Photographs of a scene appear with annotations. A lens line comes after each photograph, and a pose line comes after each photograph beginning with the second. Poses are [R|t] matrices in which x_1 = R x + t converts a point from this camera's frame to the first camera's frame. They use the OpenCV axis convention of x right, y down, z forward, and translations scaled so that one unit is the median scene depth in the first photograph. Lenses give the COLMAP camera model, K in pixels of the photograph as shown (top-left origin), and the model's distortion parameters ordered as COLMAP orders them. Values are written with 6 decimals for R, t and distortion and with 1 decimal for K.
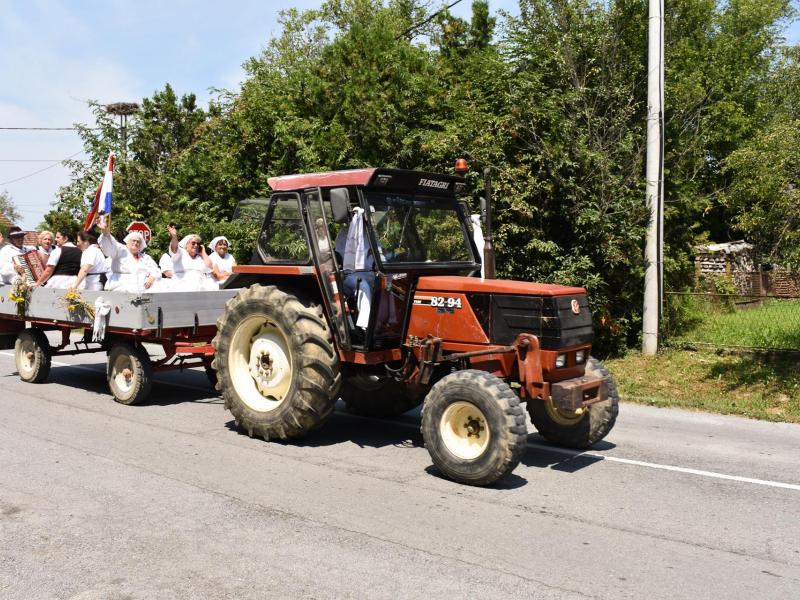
lens RADIAL K [[819.2, 0, 400.0], [0, 819.2, 300.0], [0, 0, 1]] dist [-0.084458, -0.020814]
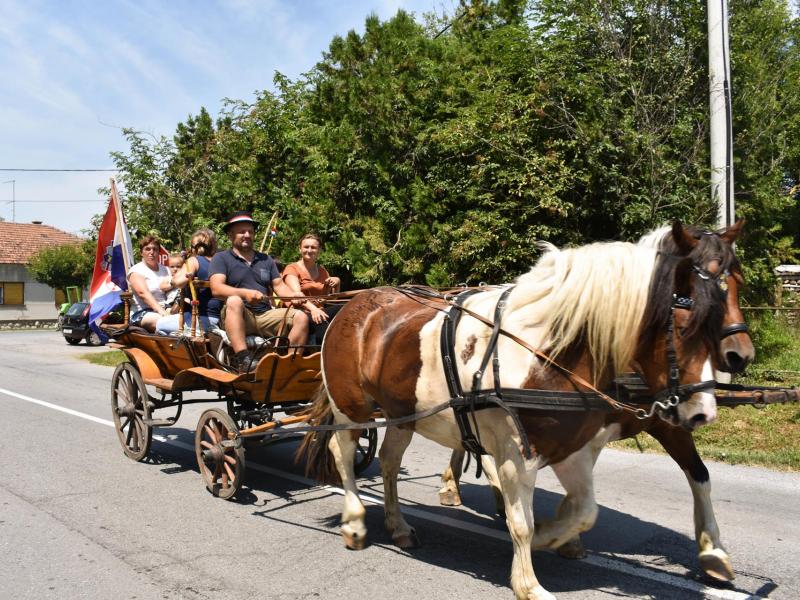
lens RADIAL K [[757.1, 0, 400.0], [0, 757.1, 300.0], [0, 0, 1]] dist [-0.092921, 0.006733]
pose [[0.993029, -0.014678, -0.116949, 0.081679], [0.009126, 0.998812, -0.047867, 0.014815], [0.117512, 0.046467, 0.991984, 0.239565]]
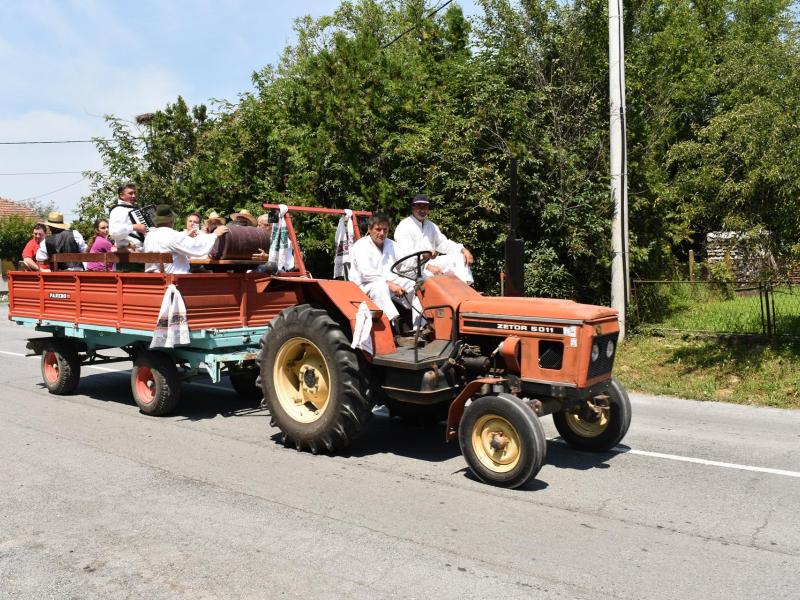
lens RADIAL K [[819.2, 0, 400.0], [0, 819.2, 300.0], [0, 0, 1]] dist [-0.084458, -0.020814]
pose [[0.997756, -0.026910, -0.061312, 0.092337], [0.027141, 0.999627, 0.002934, 0.003478], [0.061210, -0.004592, 0.998114, -0.055865]]
